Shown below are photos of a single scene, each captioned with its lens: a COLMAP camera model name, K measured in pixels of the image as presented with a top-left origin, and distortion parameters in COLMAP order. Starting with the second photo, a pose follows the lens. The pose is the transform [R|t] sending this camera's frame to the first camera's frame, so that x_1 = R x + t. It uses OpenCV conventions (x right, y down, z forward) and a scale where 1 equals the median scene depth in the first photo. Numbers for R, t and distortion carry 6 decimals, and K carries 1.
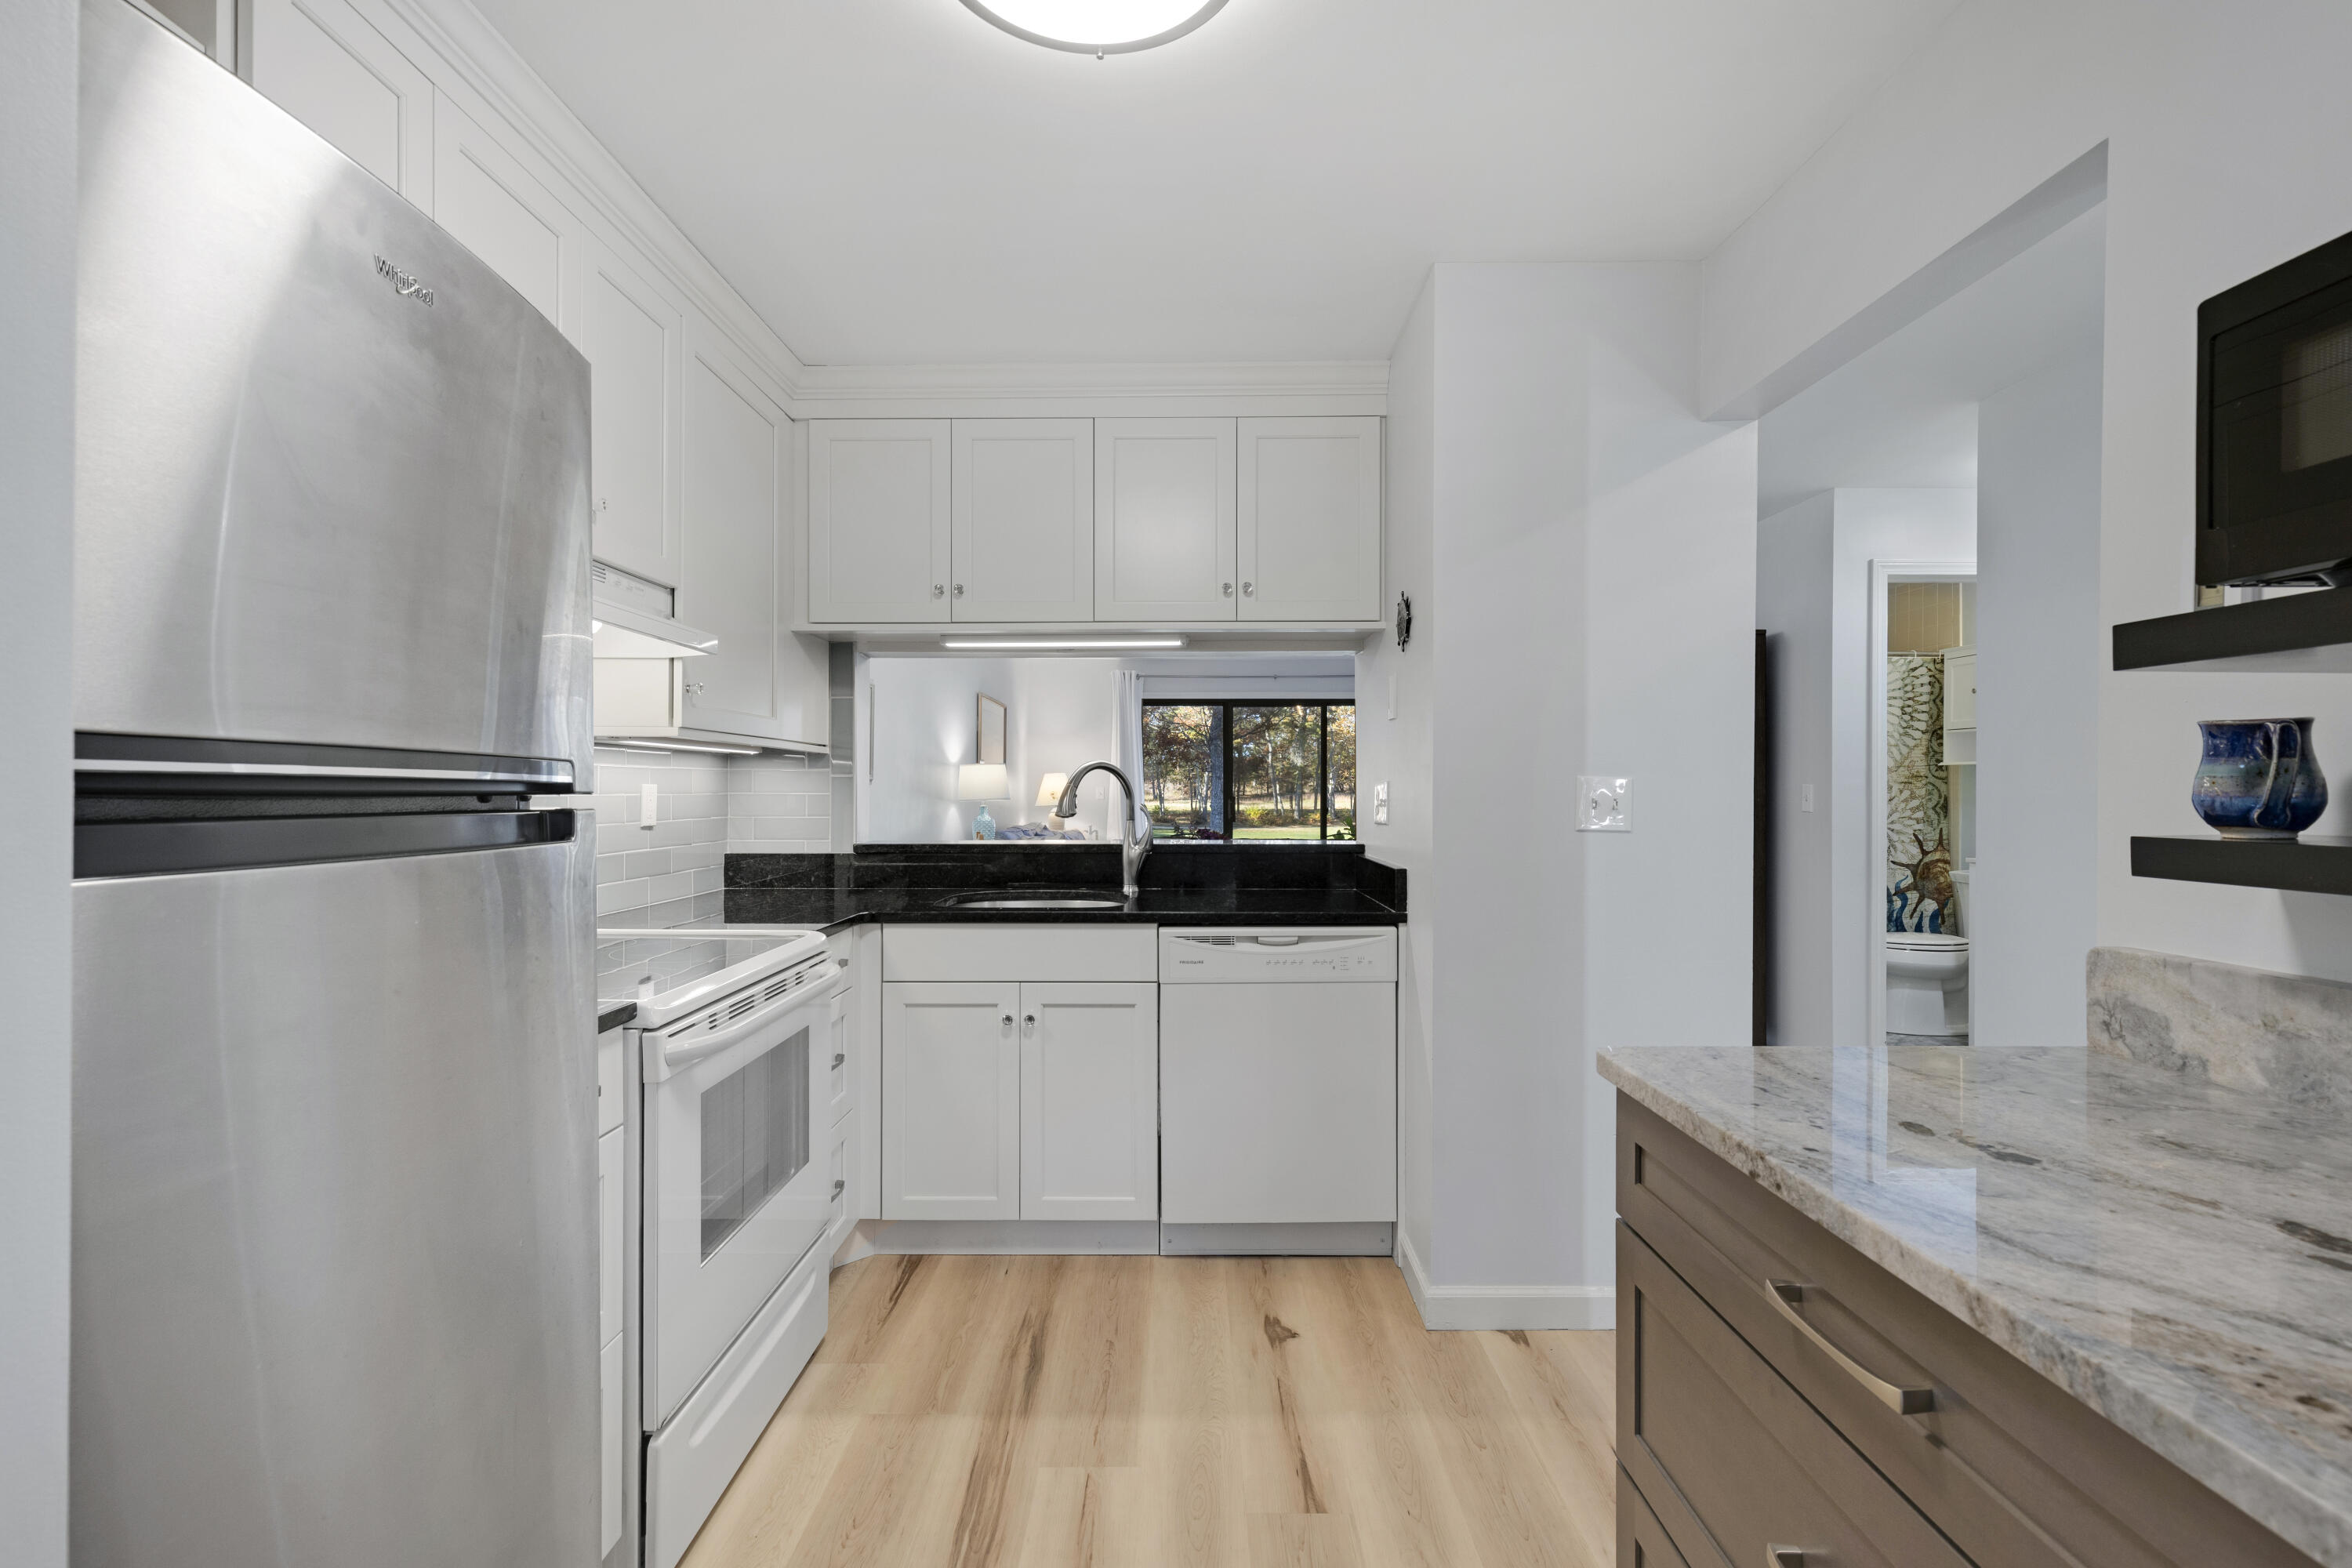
lens RADIAL K [[1084.5, 0, 1172.9], [0, 1084.5, 788.5], [0, 0, 1]] dist [0.003576, 0.000334]
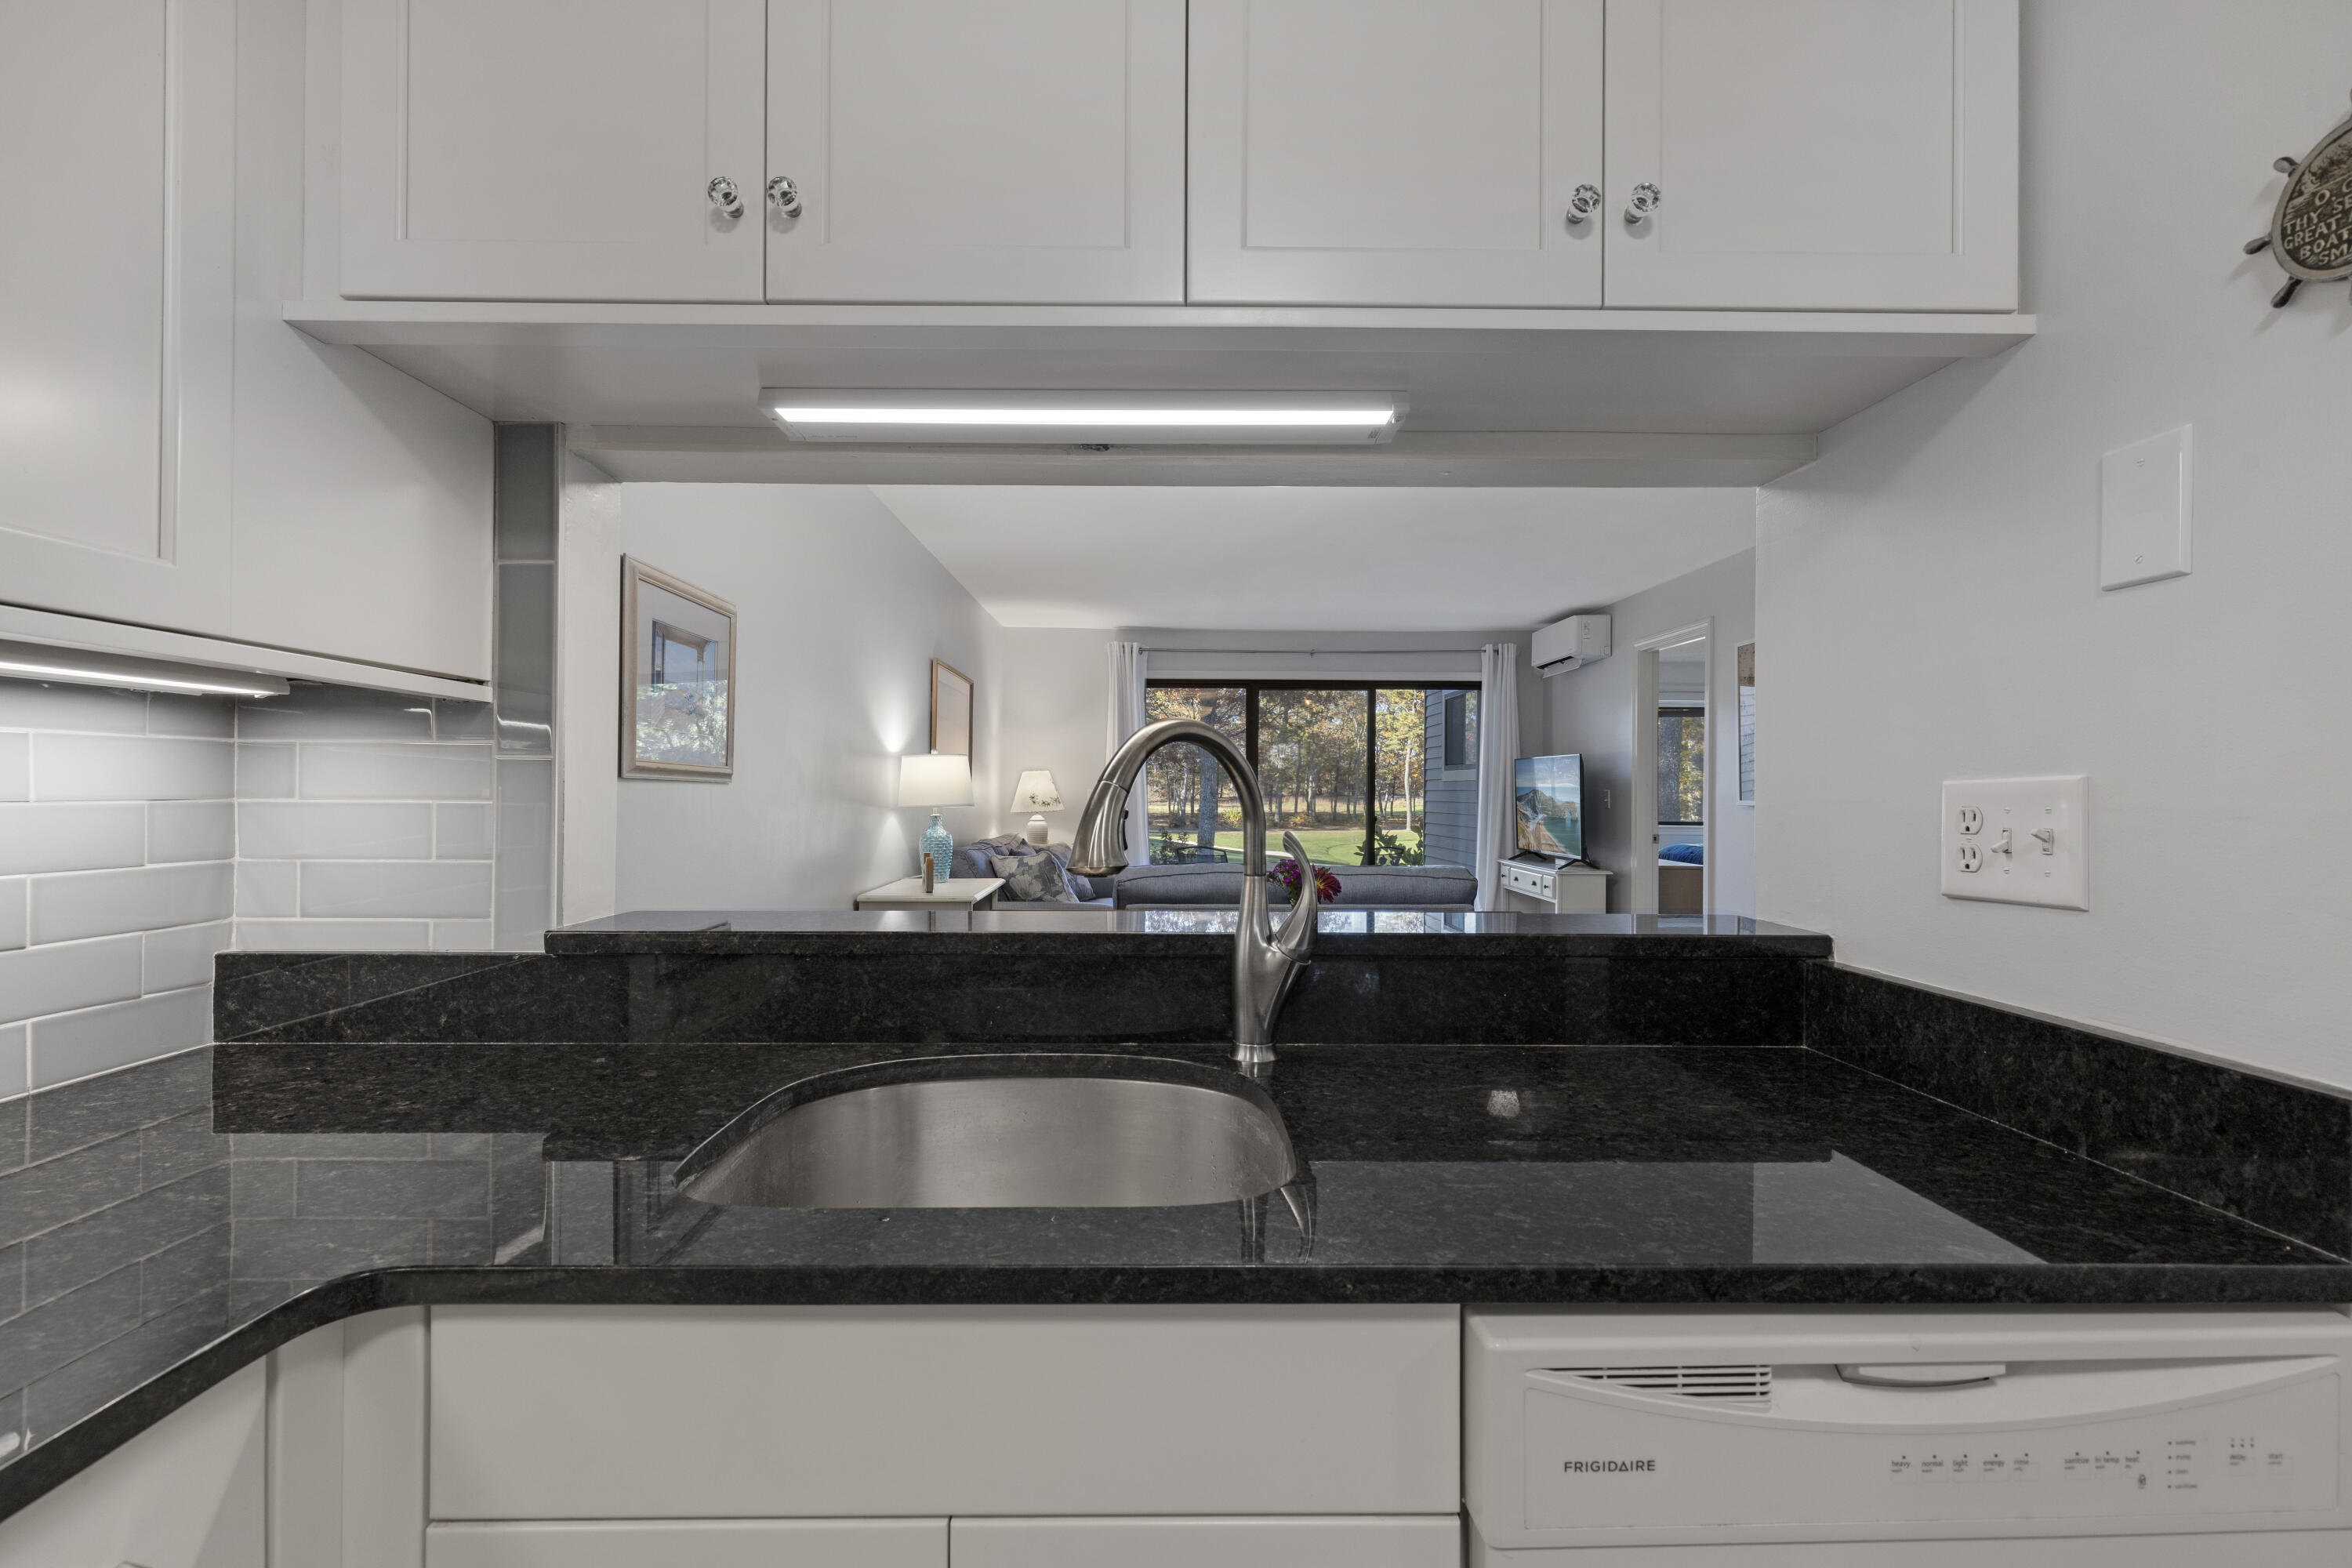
lens RADIAL K [[1084.5, 0, 1186.8], [0, 1084.5, 784.2], [0, 0, 1]] dist [0.003576, 0.000334]
pose [[0.999365, 0.005794, 0.035145, -0.075257], [-0.005585, 0.999966, -0.006043, -0.000950], [-0.035179, 0.005843, 0.999364, 0.590820]]
